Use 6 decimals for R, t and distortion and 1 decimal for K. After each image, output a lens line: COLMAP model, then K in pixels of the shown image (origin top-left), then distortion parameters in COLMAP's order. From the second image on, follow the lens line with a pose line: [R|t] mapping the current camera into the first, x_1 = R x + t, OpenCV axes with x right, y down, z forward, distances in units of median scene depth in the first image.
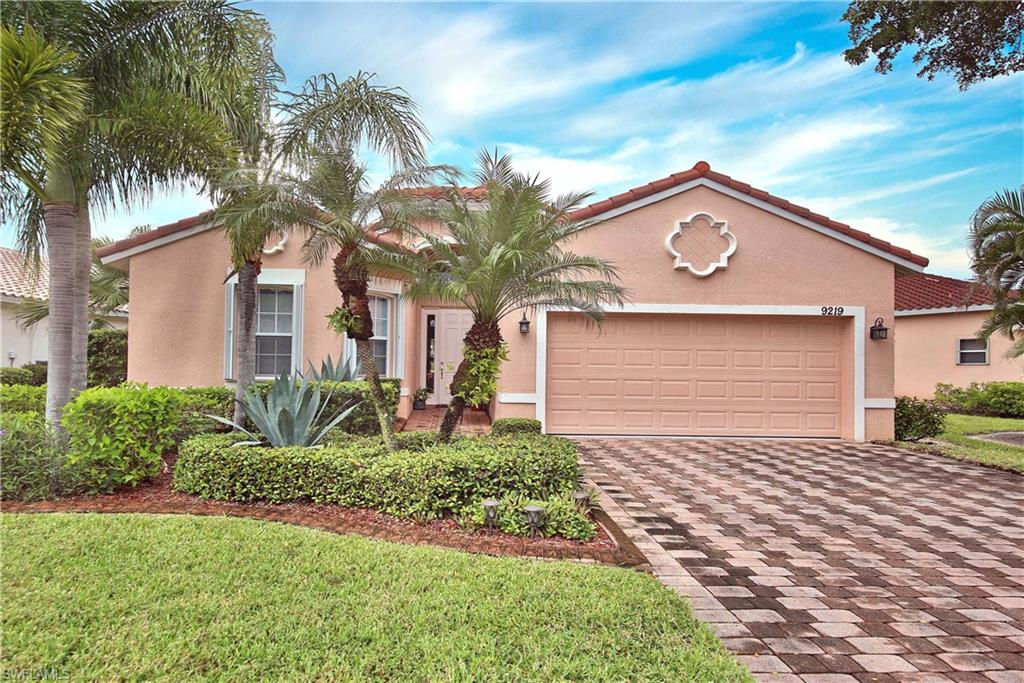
lens RADIAL K [[540.7, 0, 512.0], [0, 540.7, 341.5], [0, 0, 1]] dist [-0.000122, -0.000014]
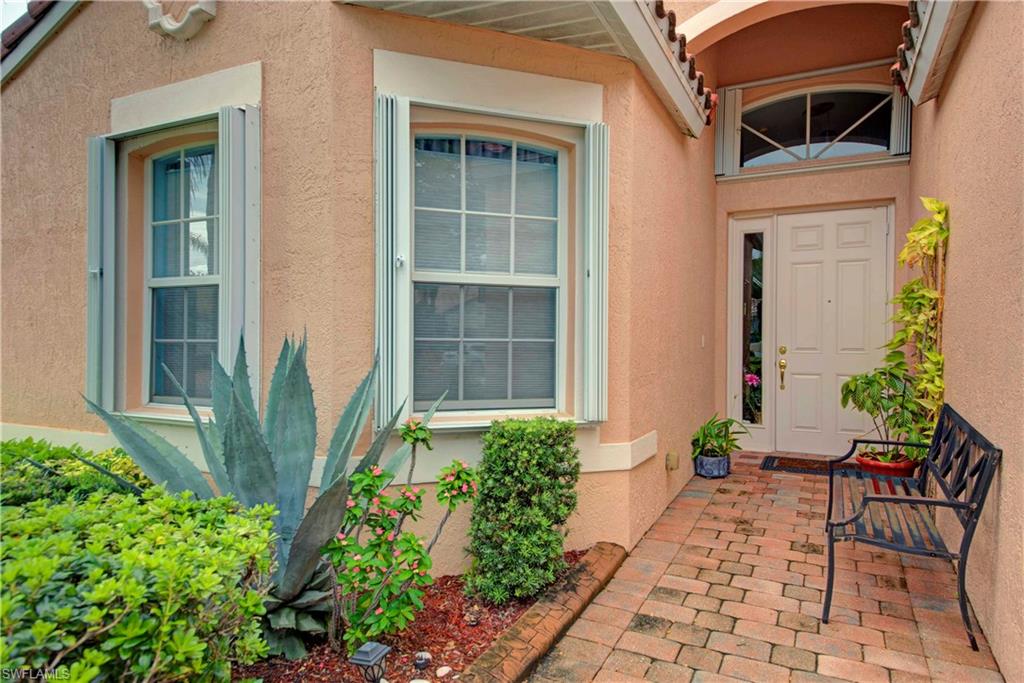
lens RADIAL K [[629.2, 0, 512.0], [0, 629.2, 341.5], [0, 0, 1]] dist [-0.001193, -0.000235]
pose [[0.839598, -0.005176, -0.543183, -0.050596], [0.029168, 0.998942, 0.035566, 0.012486], [0.542424, -0.045704, 0.838860, 0.578049]]
